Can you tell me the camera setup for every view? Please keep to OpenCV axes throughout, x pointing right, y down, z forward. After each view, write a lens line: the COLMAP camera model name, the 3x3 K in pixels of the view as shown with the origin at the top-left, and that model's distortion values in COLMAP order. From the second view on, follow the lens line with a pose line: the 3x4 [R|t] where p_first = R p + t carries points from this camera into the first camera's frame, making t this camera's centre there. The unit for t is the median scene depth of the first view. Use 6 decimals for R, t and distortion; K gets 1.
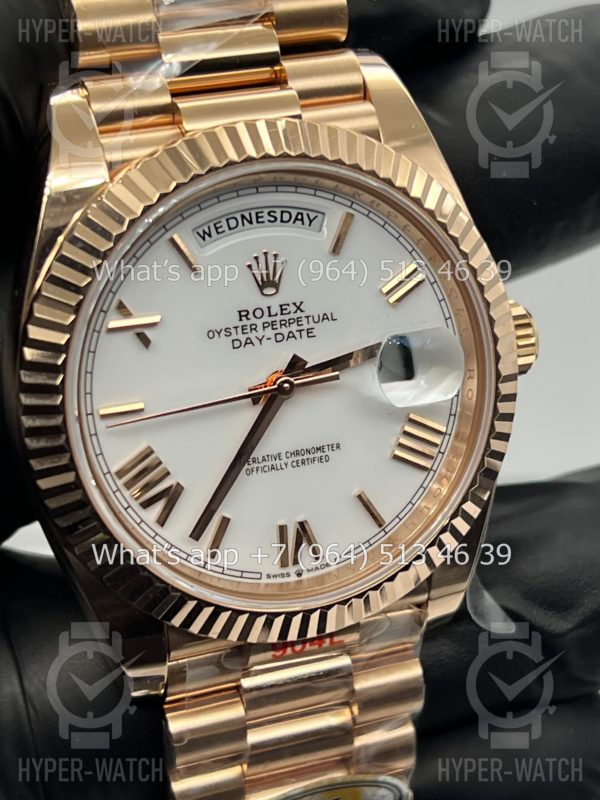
lens RADIAL K [[1842.8, 0, 302.0], [0, 1842.8, 396.2], [0, 0, 1]] dist [0.199791, 0.000000]
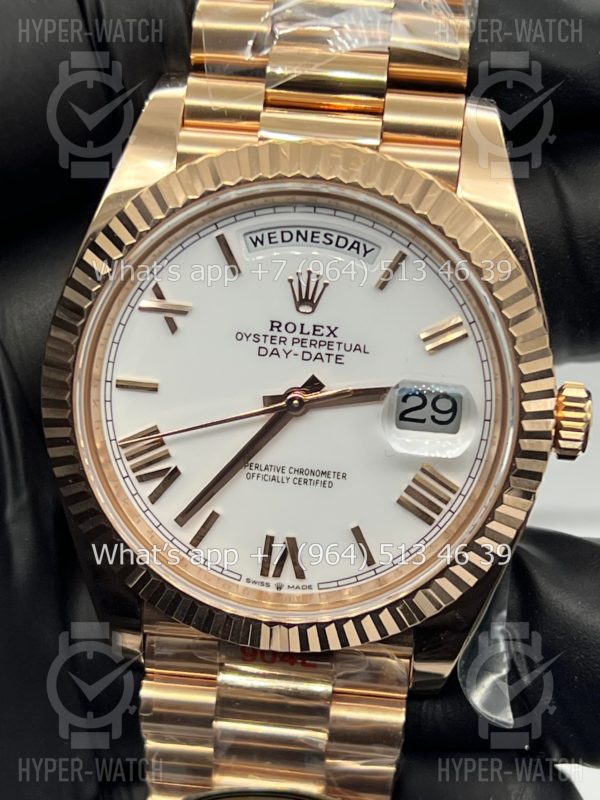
lens RADIAL K [[1842.8, 0, 302.2], [0, 1842.8, 425.4], [0, 0, 1]] dist [0.199791, 0.000000]
pose [[0.896904, 0.245521, -0.367807, 0.370386], [-0.249118, 0.967708, 0.038490, -0.033318], [0.365380, 0.057105, 0.929105, 0.053918]]
